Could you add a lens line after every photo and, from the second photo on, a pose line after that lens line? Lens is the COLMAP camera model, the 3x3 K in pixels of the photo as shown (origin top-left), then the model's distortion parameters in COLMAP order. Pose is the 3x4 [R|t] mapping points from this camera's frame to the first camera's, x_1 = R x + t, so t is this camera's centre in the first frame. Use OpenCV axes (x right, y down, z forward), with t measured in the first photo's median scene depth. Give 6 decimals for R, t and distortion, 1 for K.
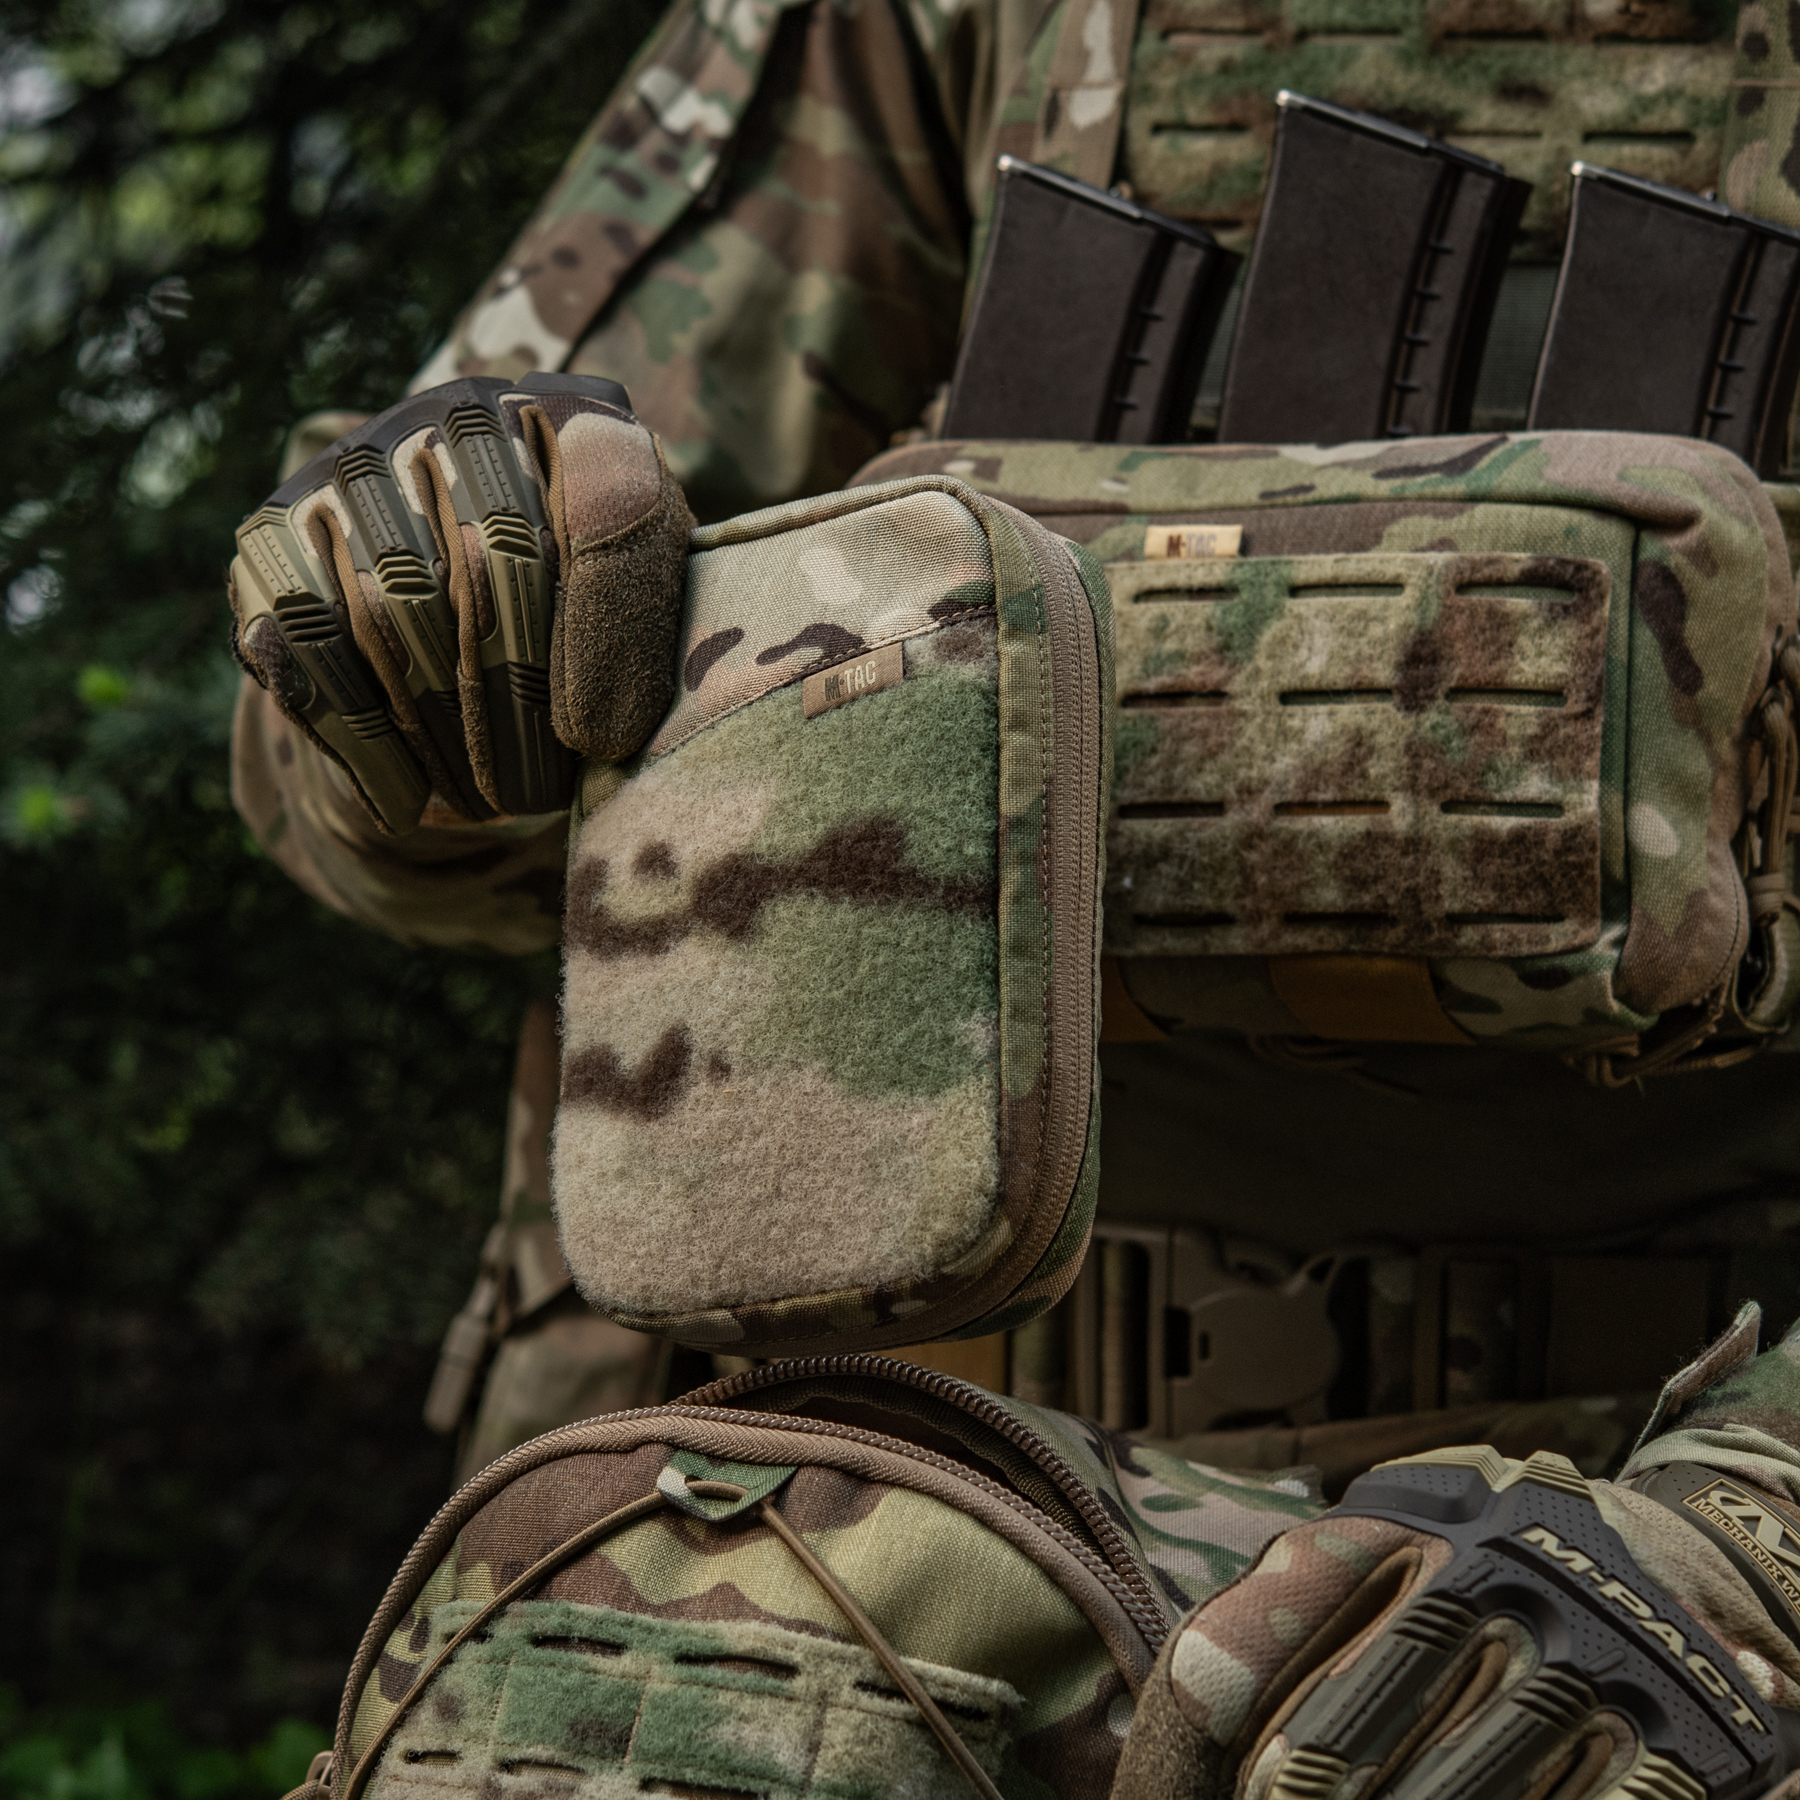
lens RADIAL K [[4761.1, 0, 902.4], [0, 4761.1, 898.9], [0, 0, 1]] dist [0.015647, 0.000000]
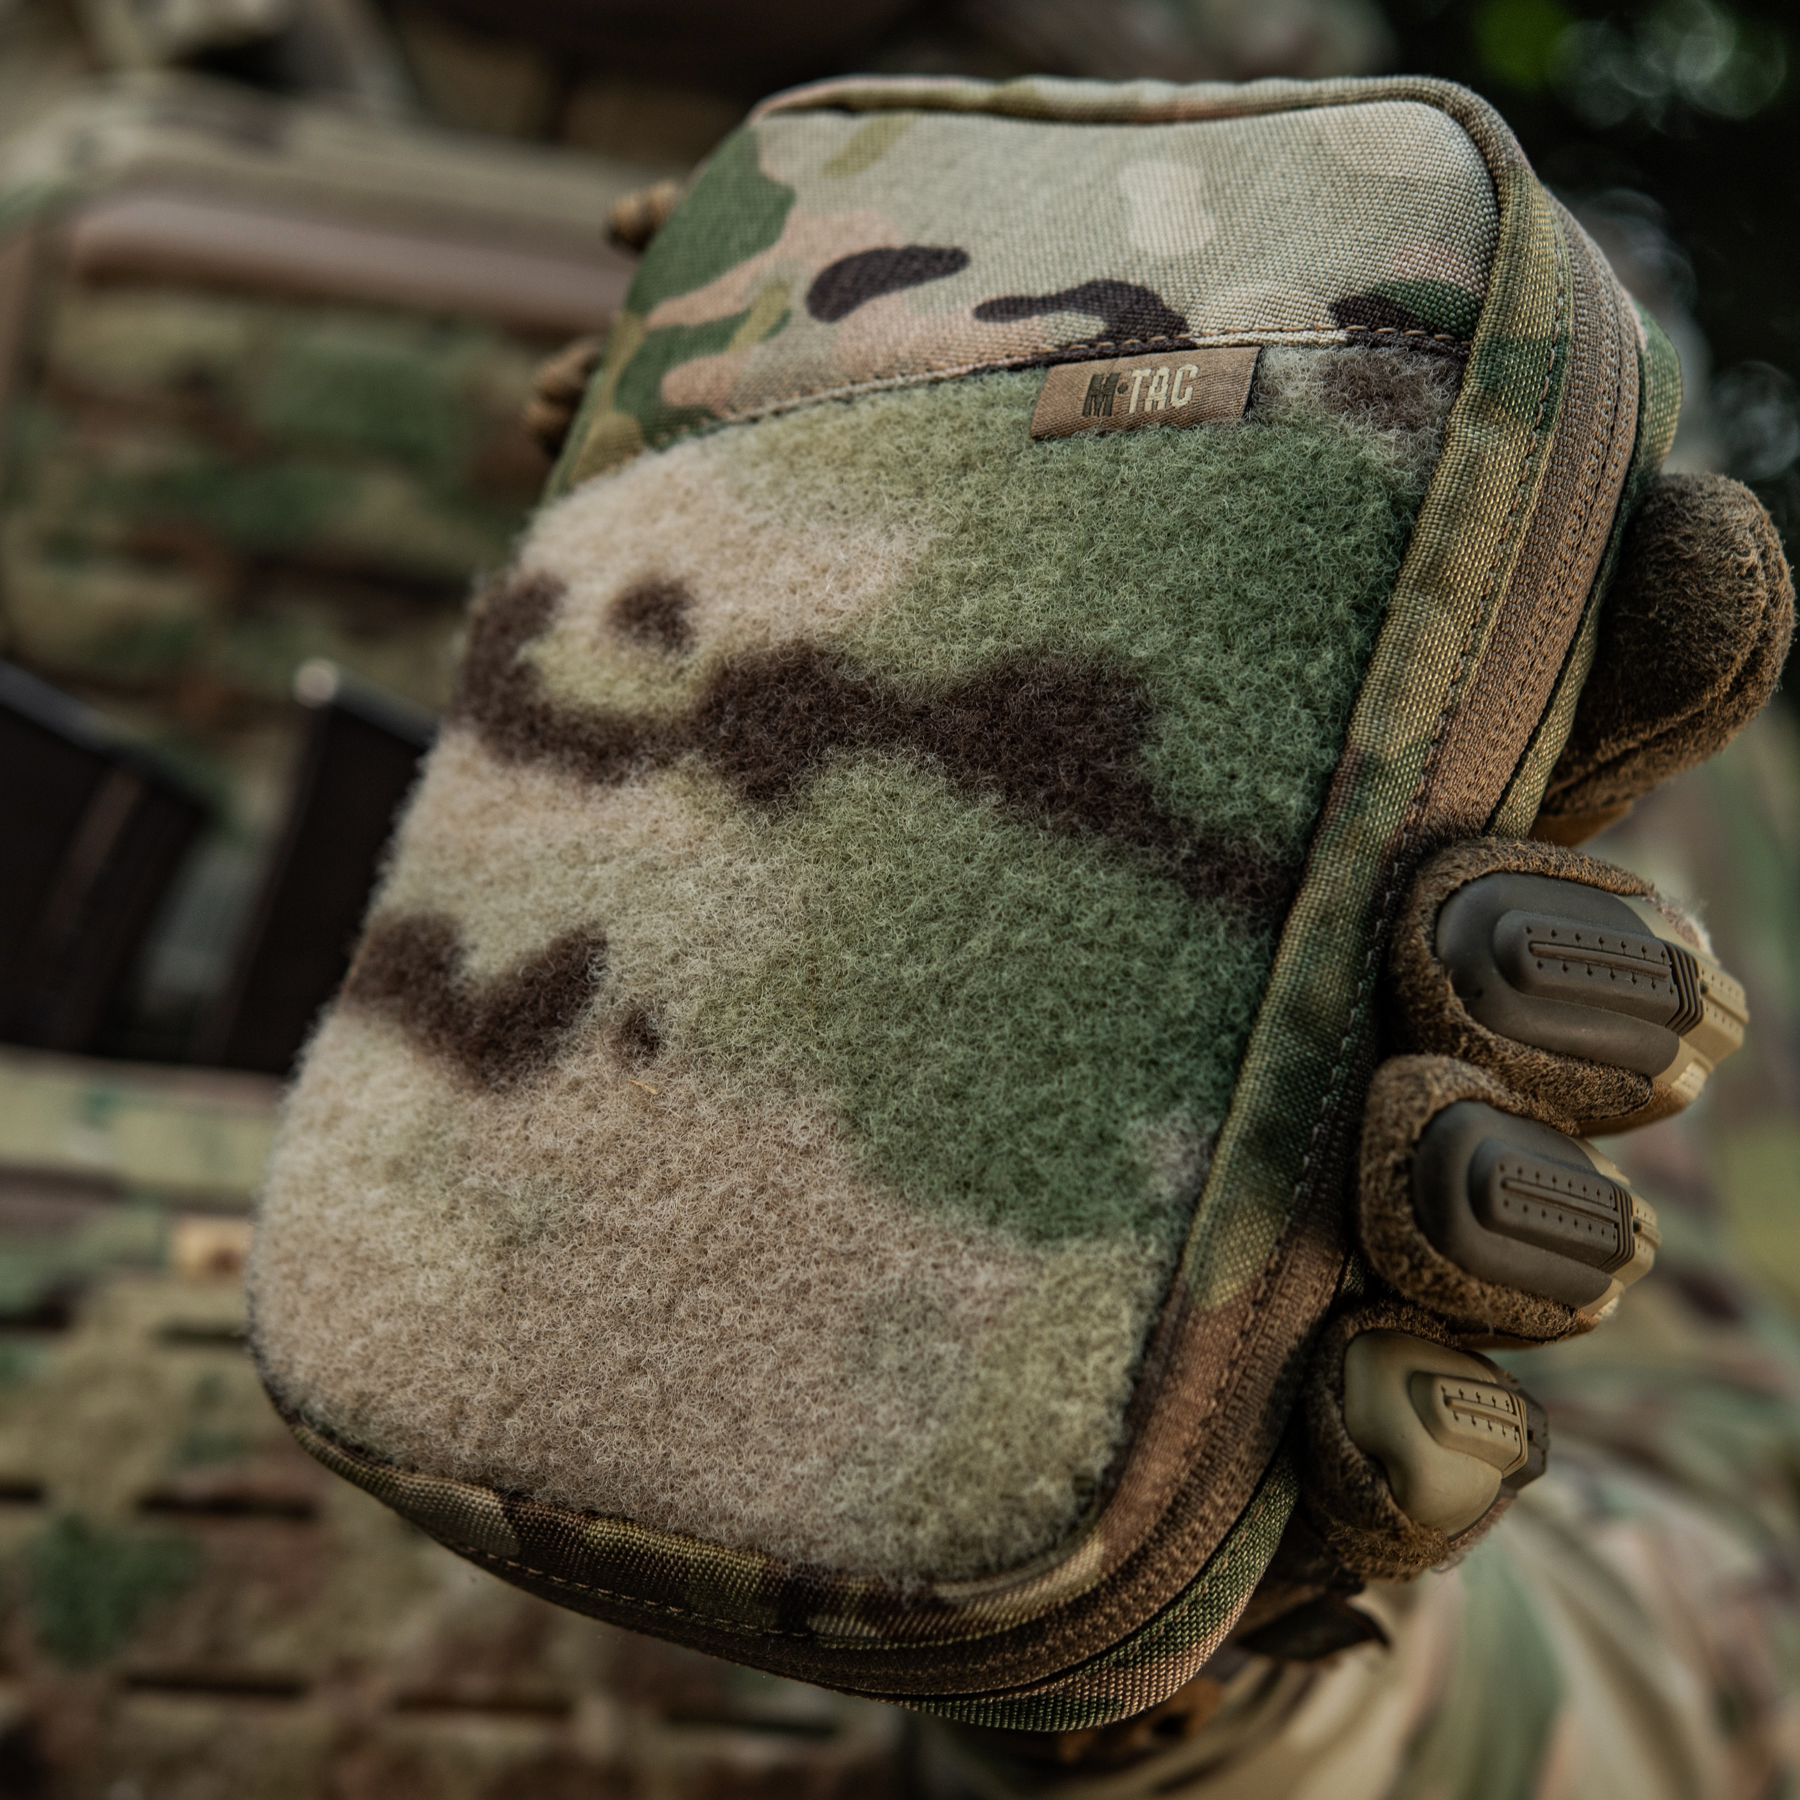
lens RADIAL K [[4236.6, 0, 940.4], [0, 4236.6, 876.3], [0, 0, 1]] dist [0.134054, 0.000000]
pose [[0.944830, 0.327479, 0.007303, -0.017480], [-0.327468, 0.944858, -0.002705, 0.010402], [-0.007787, 0.000164, 0.999970, 0.556130]]
